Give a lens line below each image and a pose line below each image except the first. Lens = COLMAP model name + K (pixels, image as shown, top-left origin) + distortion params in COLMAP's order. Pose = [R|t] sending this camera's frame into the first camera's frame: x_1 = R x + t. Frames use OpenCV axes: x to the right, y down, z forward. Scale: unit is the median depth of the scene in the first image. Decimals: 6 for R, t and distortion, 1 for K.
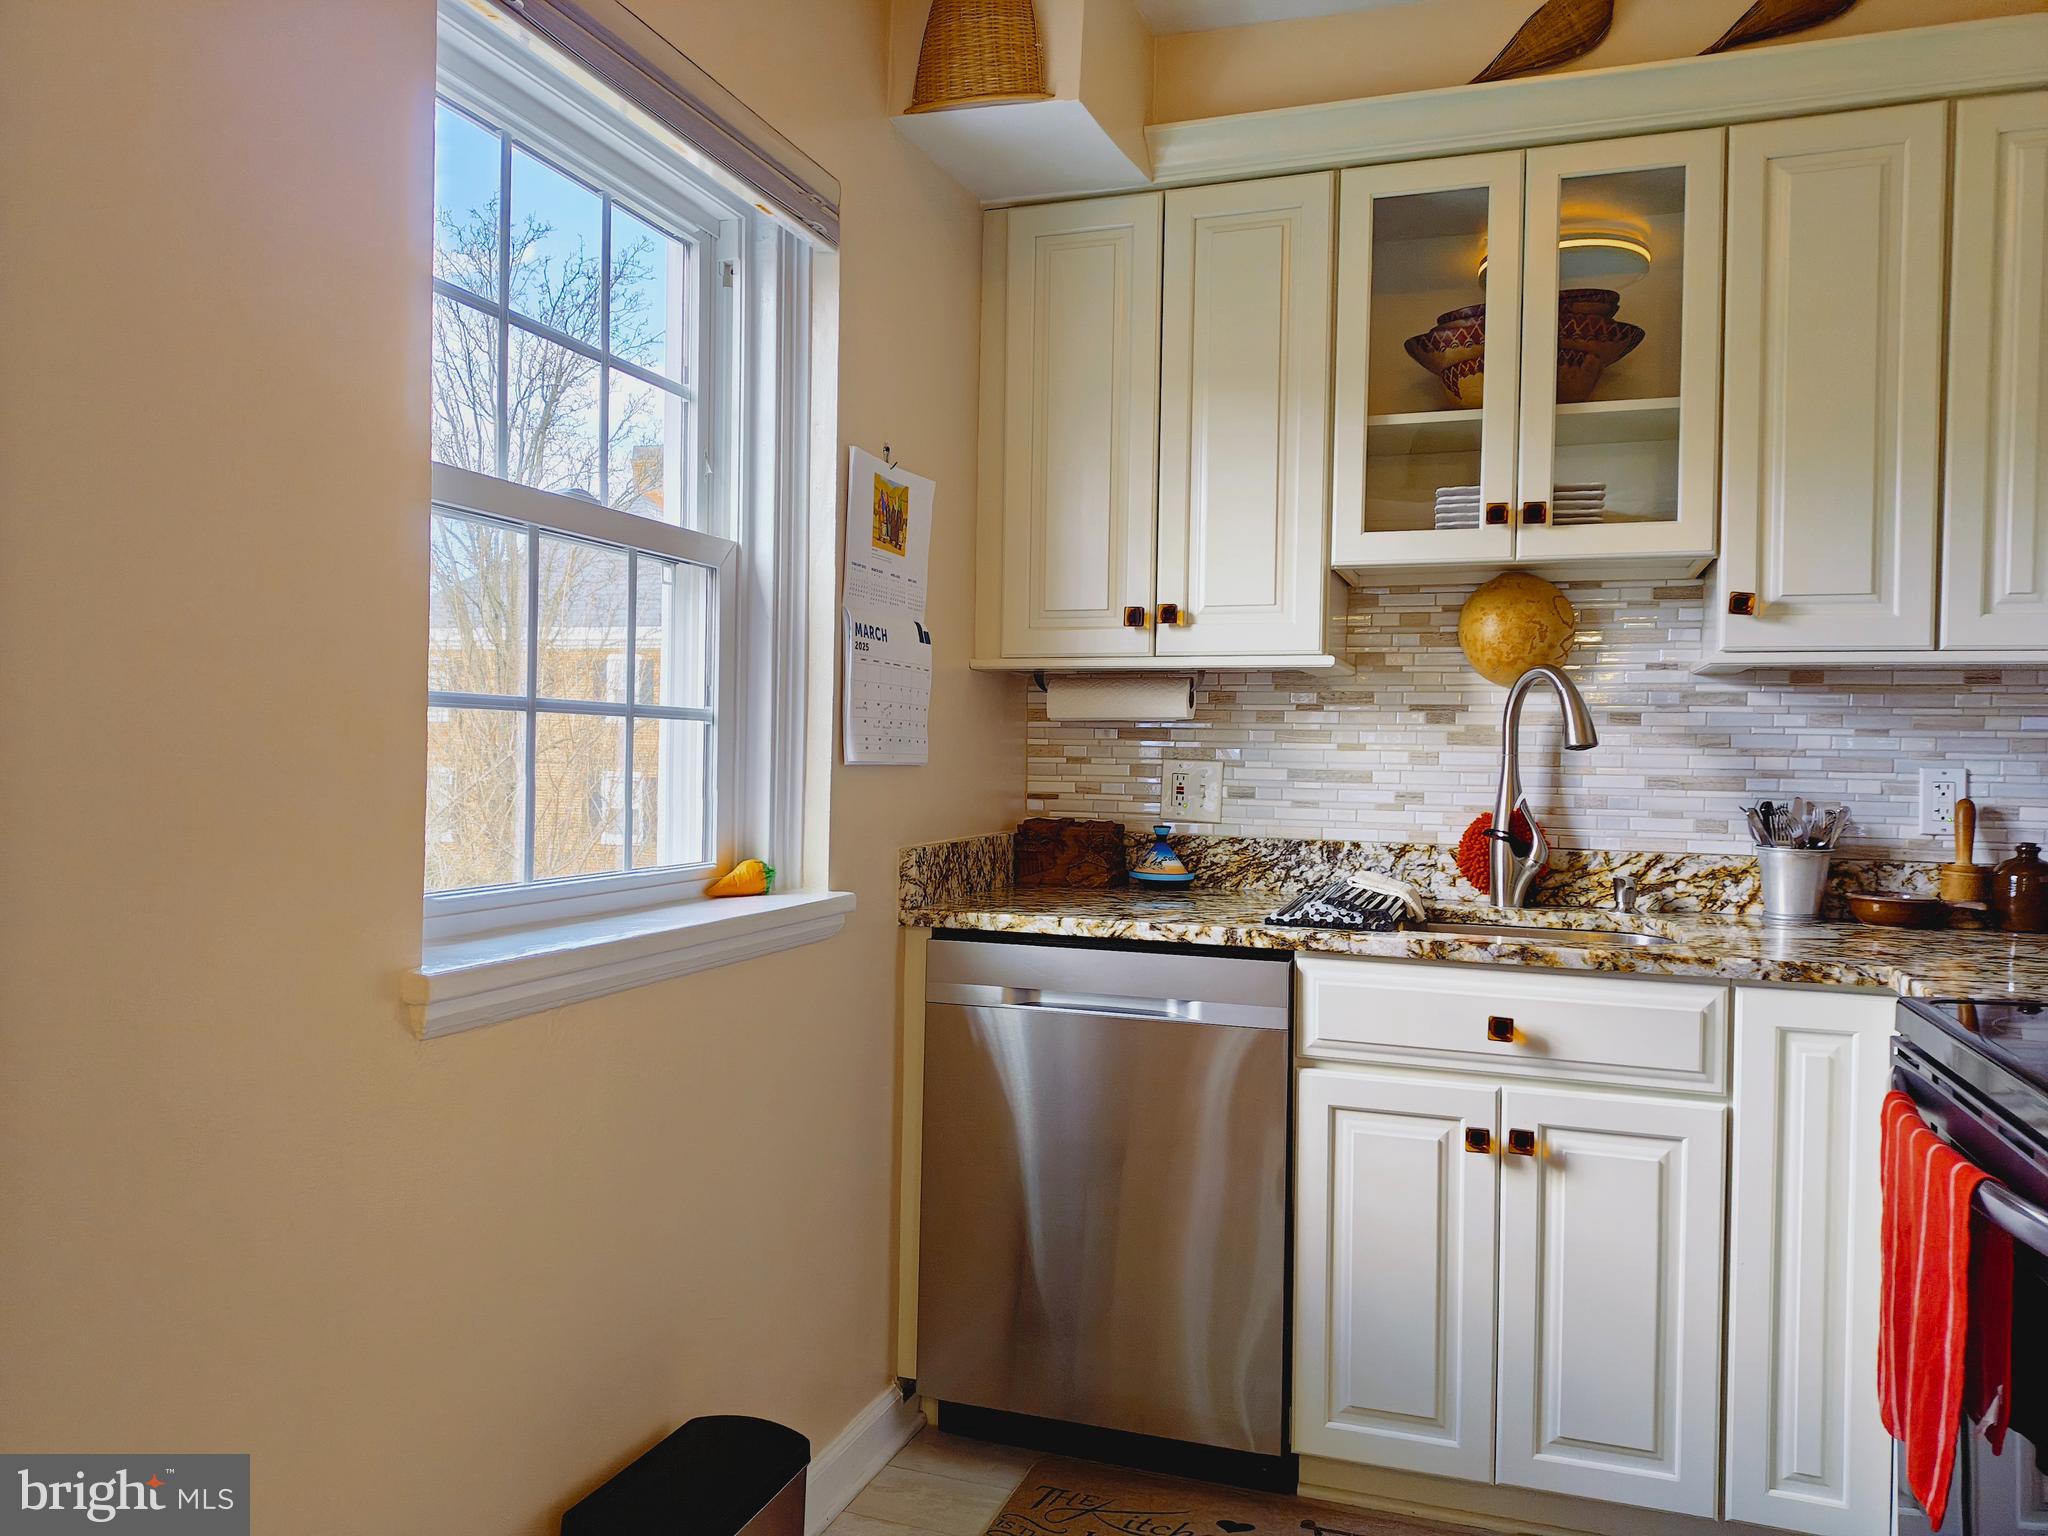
lens RADIAL K [[1453.8, 0, 1033.4], [0, 1453.8, 763.7], [0, 0, 1]] dist [0.068111, -0.100985]
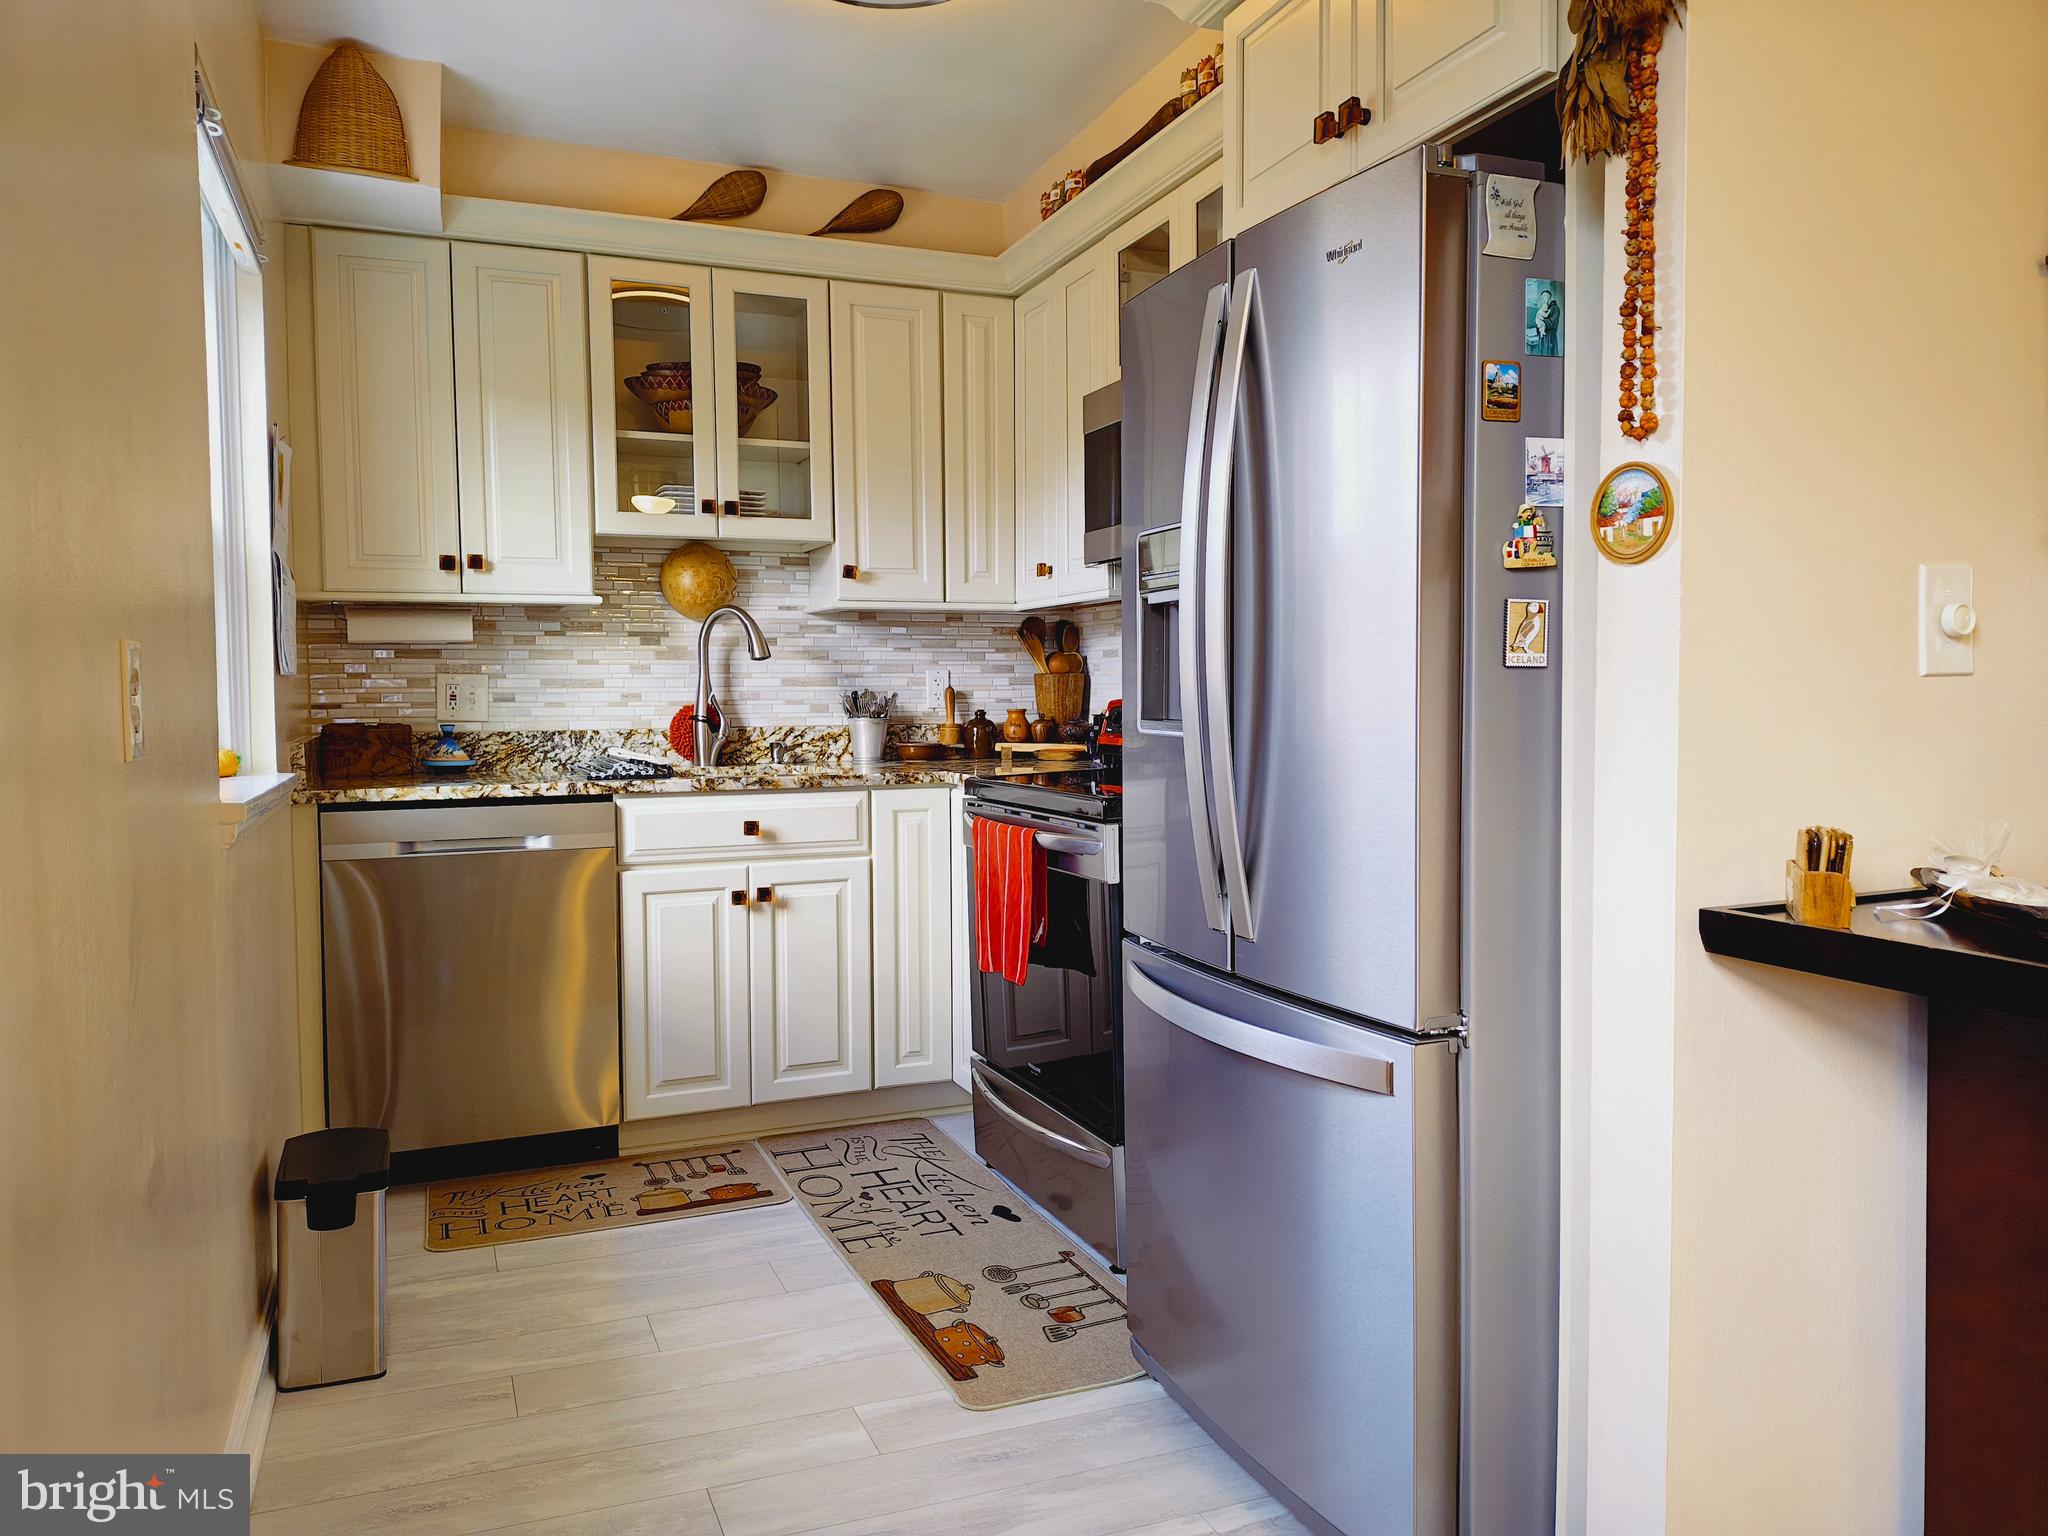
lens RADIAL K [[1492.8, 0, 1024.0], [0, 1492.8, 768.0], [0, 0, 1]] dist [0.069150, -0.105544]
pose [[0.749043, -0.056116, 0.660141, -0.462099], [0.027004, 0.998164, 0.054210, 0.025272], [-0.661971, -0.022780, 0.749183, -0.382553]]
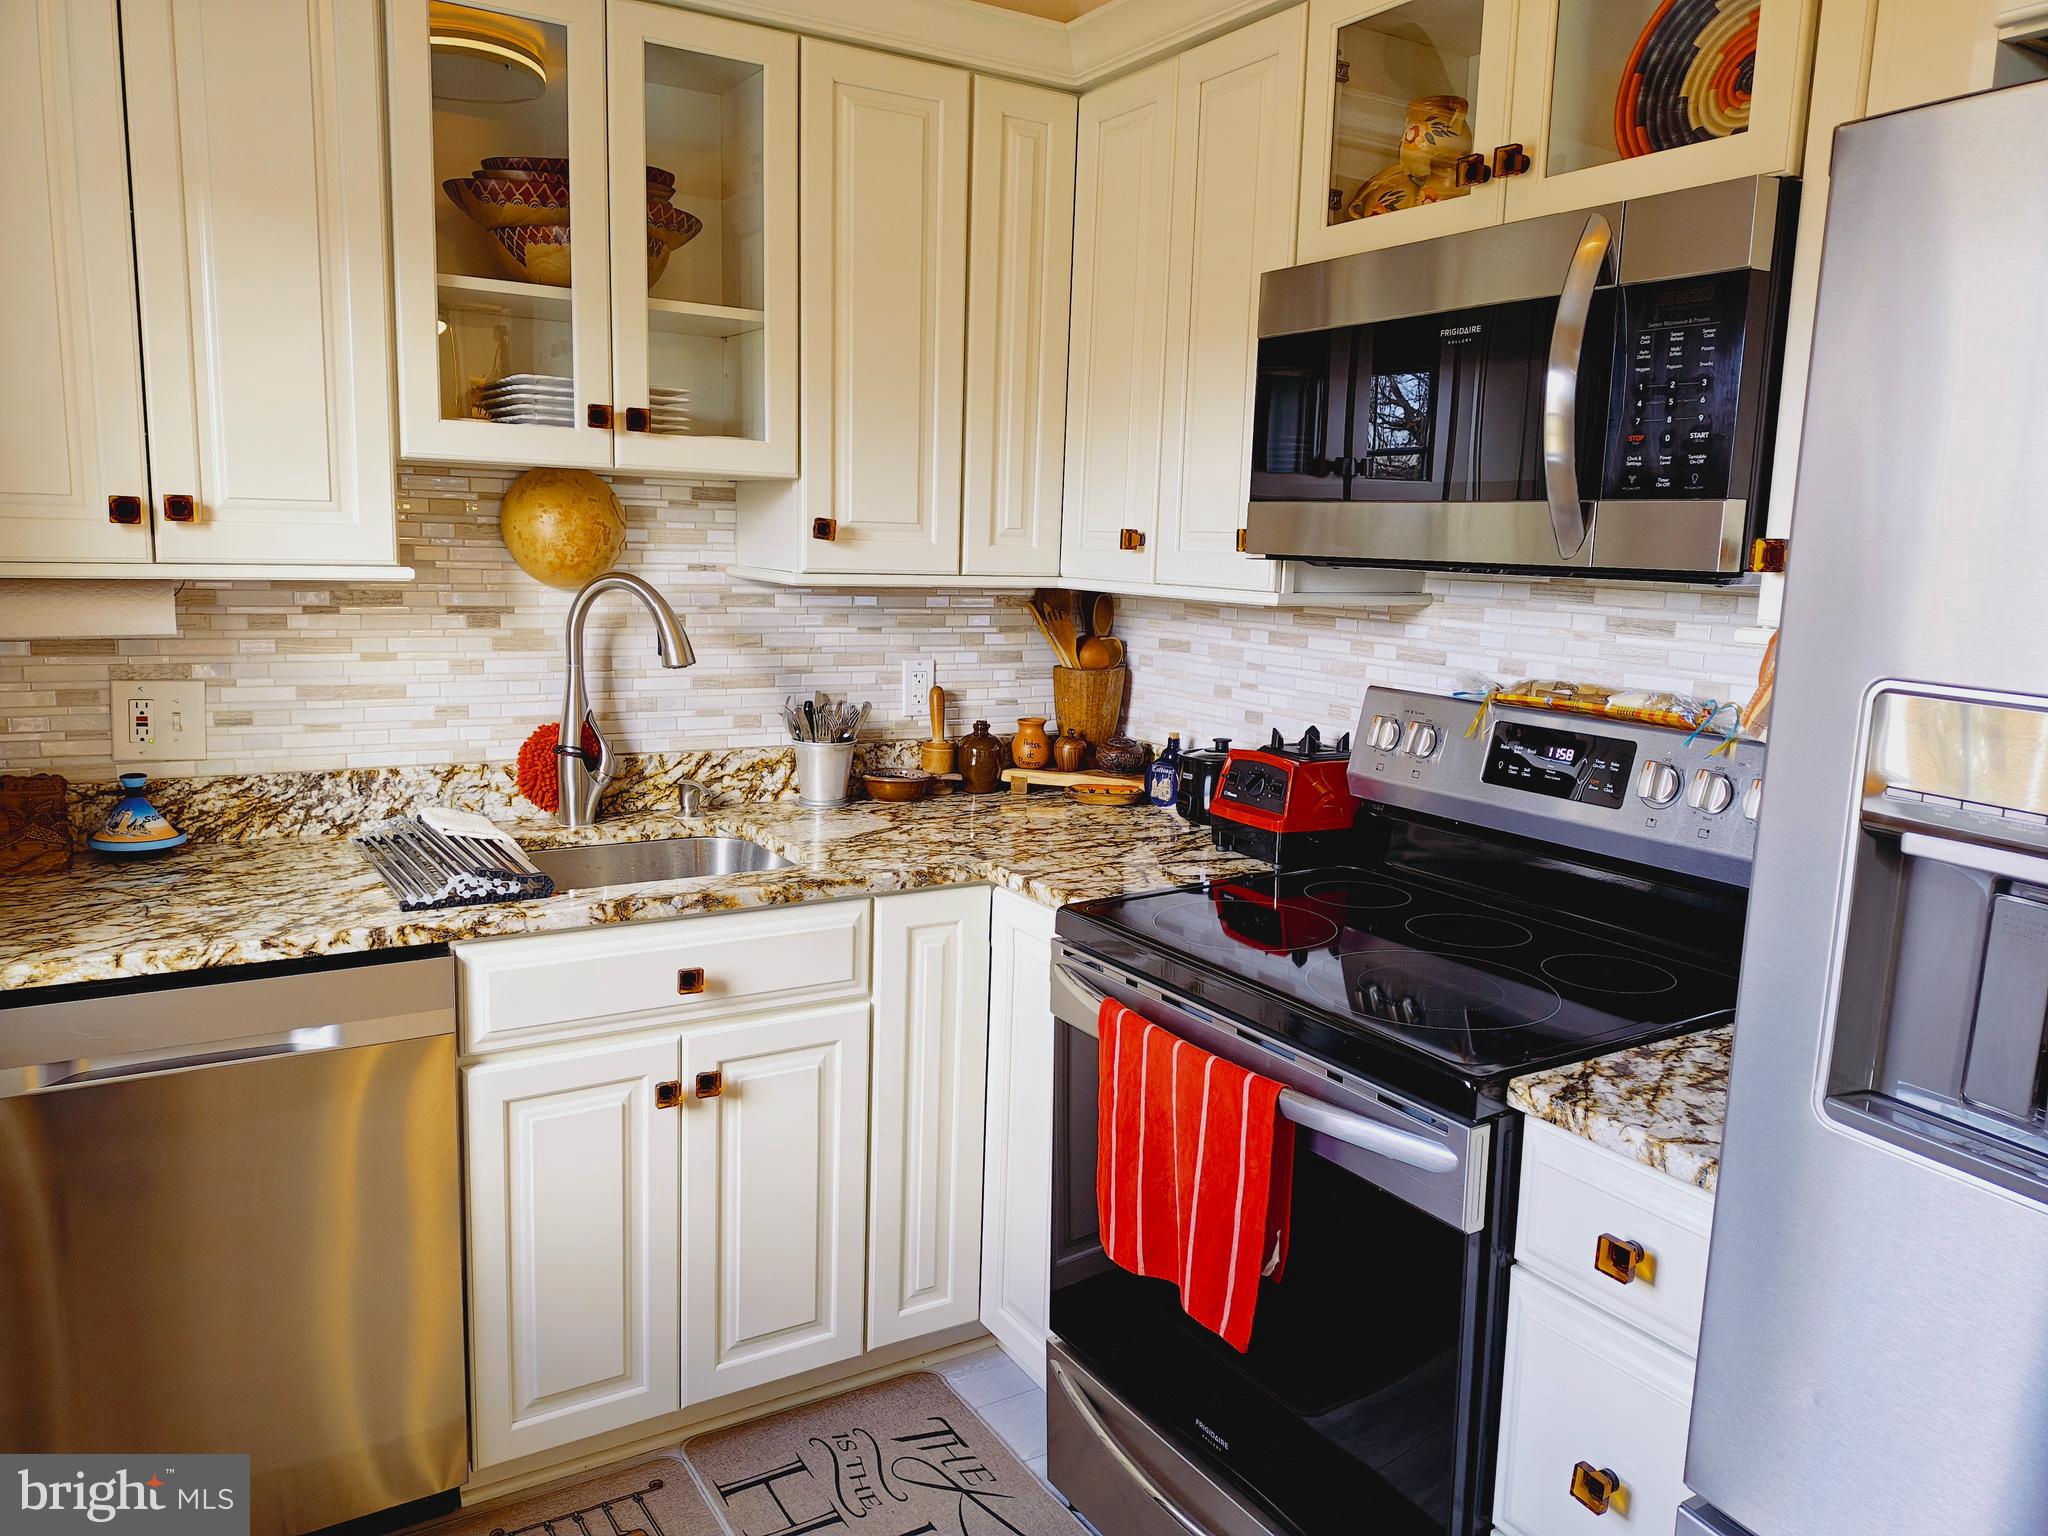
lens RADIAL K [[1466.9, 0, 1009.2], [0, 1466.9, 754.0], [0, 0, 1]] dist [0.077367, -0.135229]
pose [[0.632164, -0.116250, 0.766064, -0.235396], [-0.012246, 0.987059, 0.159891, -0.107011], [-0.774738, -0.110459, 0.622559, 0.196554]]
